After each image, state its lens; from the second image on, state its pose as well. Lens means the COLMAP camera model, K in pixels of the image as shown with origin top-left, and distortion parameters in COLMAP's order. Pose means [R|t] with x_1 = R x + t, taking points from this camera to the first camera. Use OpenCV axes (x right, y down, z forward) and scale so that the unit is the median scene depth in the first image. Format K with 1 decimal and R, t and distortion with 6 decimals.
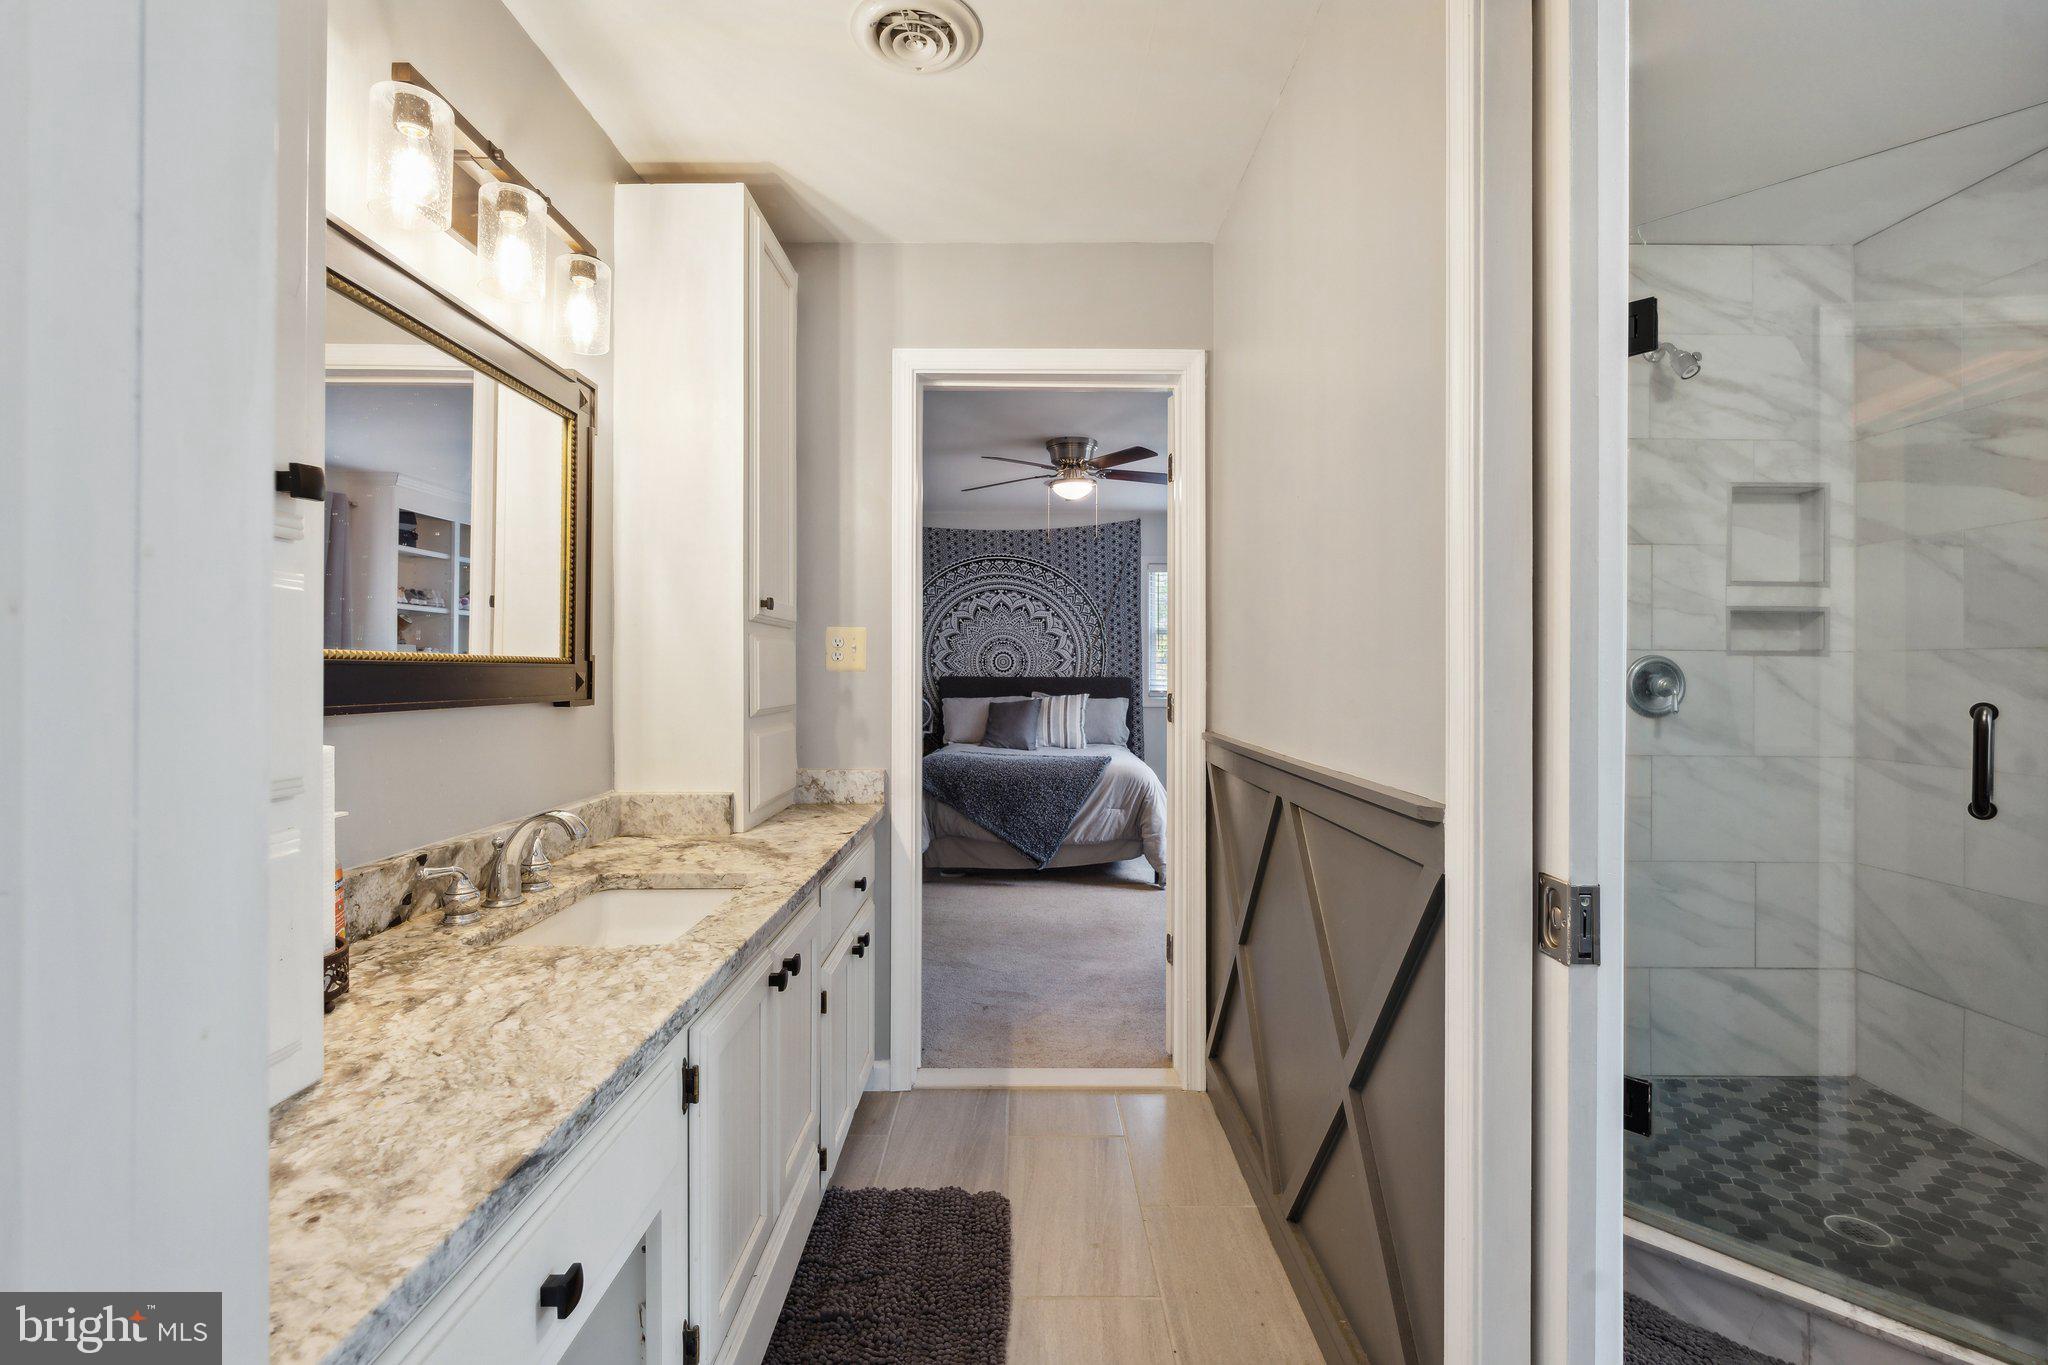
lens RADIAL K [[926.6, 0, 1022.2], [0, 926.6, 677.1], [0, 0, 1]] dist [-0.003958, 0.000403]
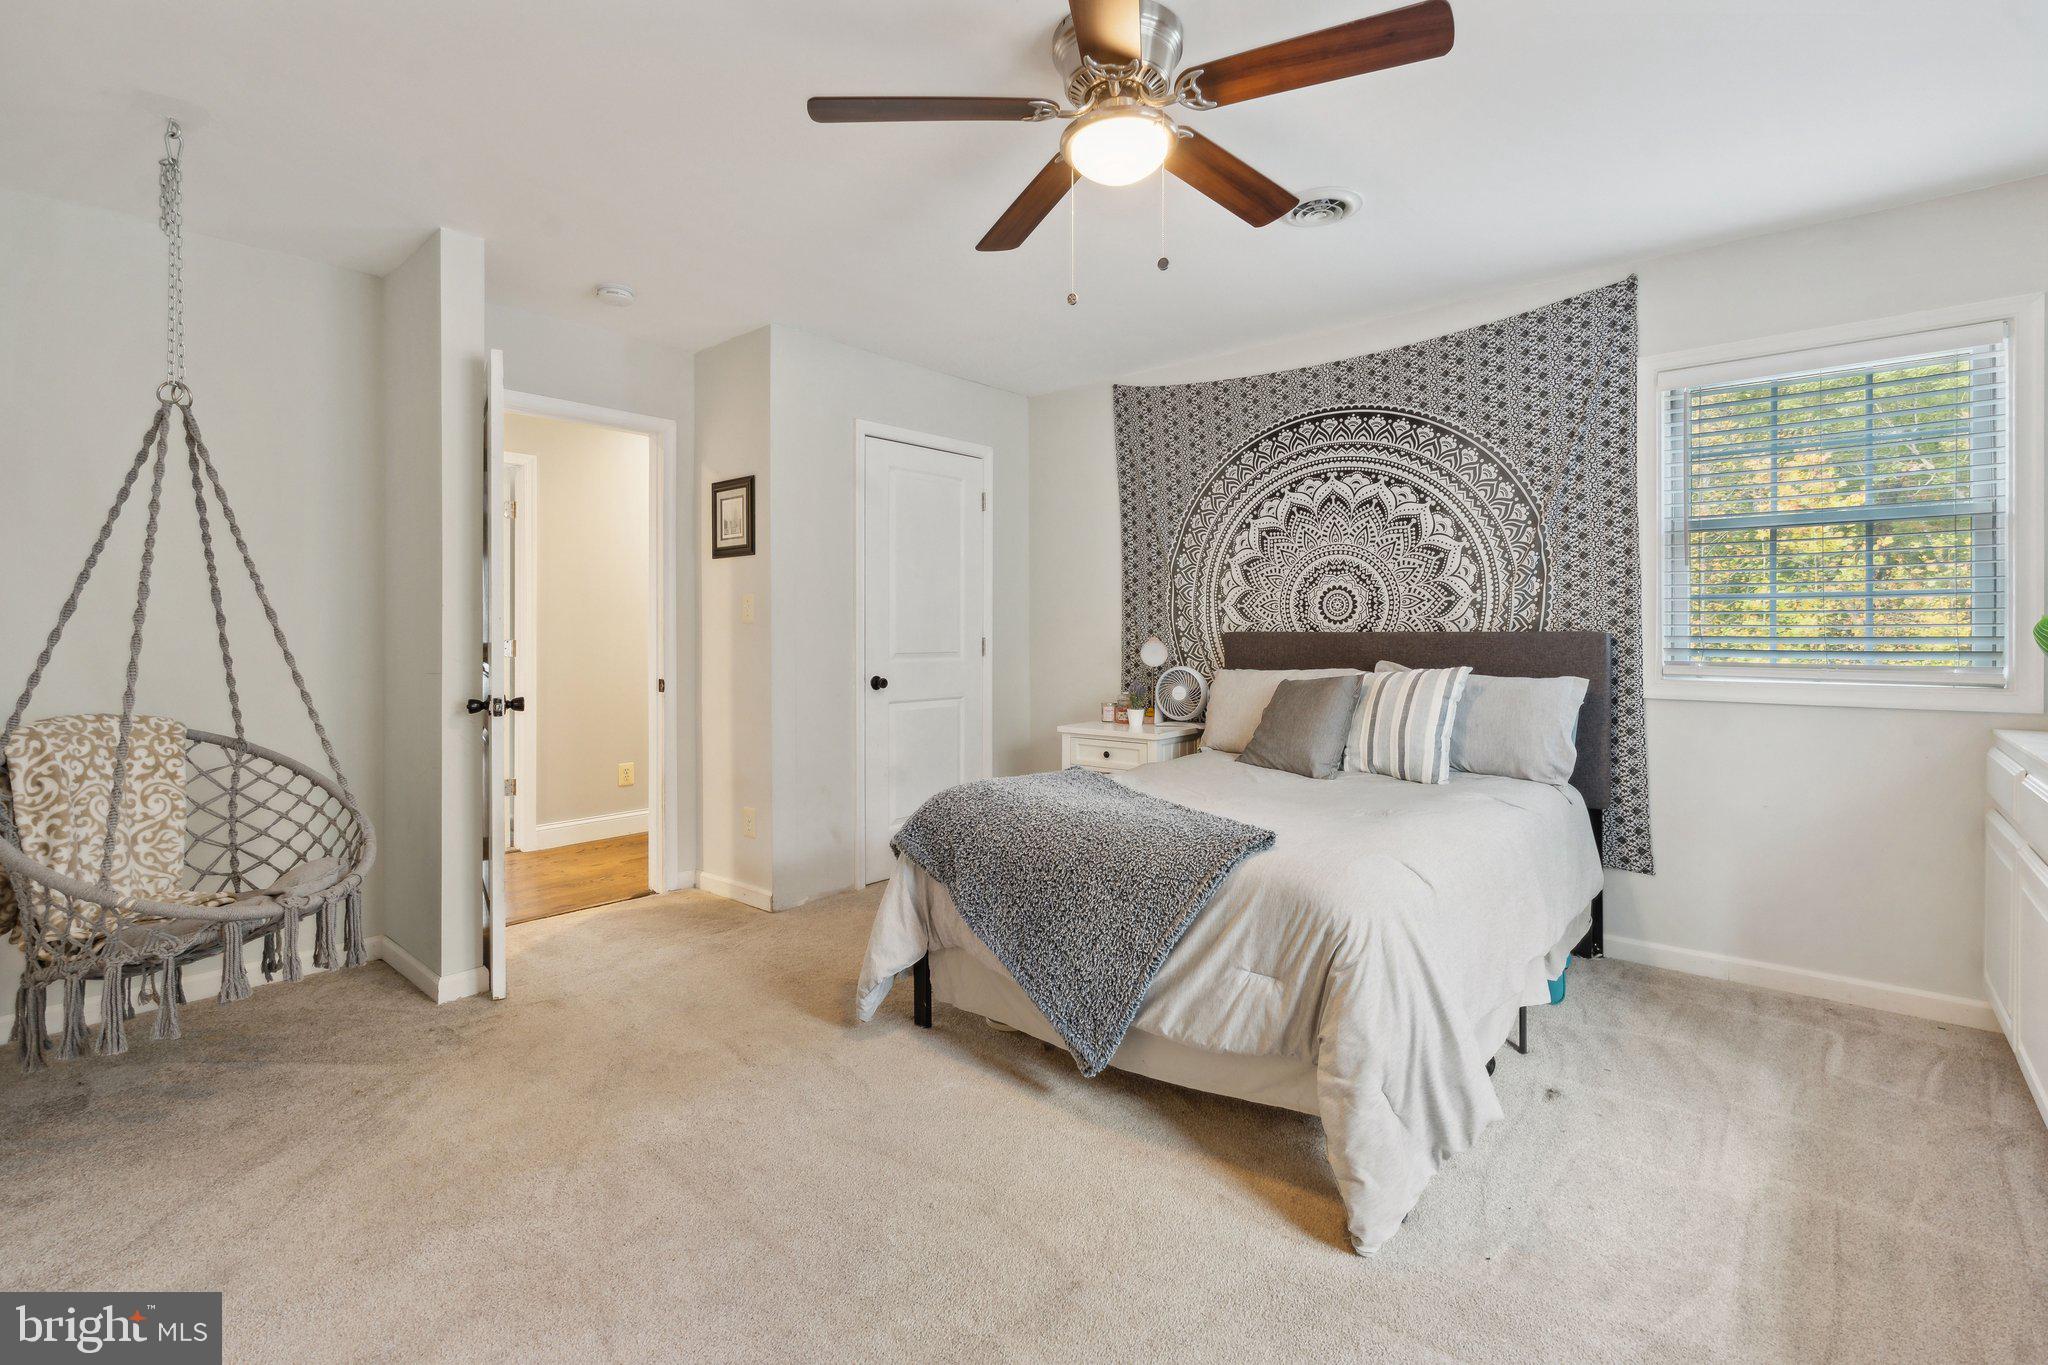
lens RADIAL K [[926.6, 0, 1038.4], [0, 926.6, 640.0], [0, 0, 1]] dist [-0.003958, 0.000403]
pose [[0.749405, -0.000676, -0.662112, 0.207344], [0.002528, 0.999995, 0.001841, 0.002873], [0.662107, -0.003053, 0.749403, 0.478679]]
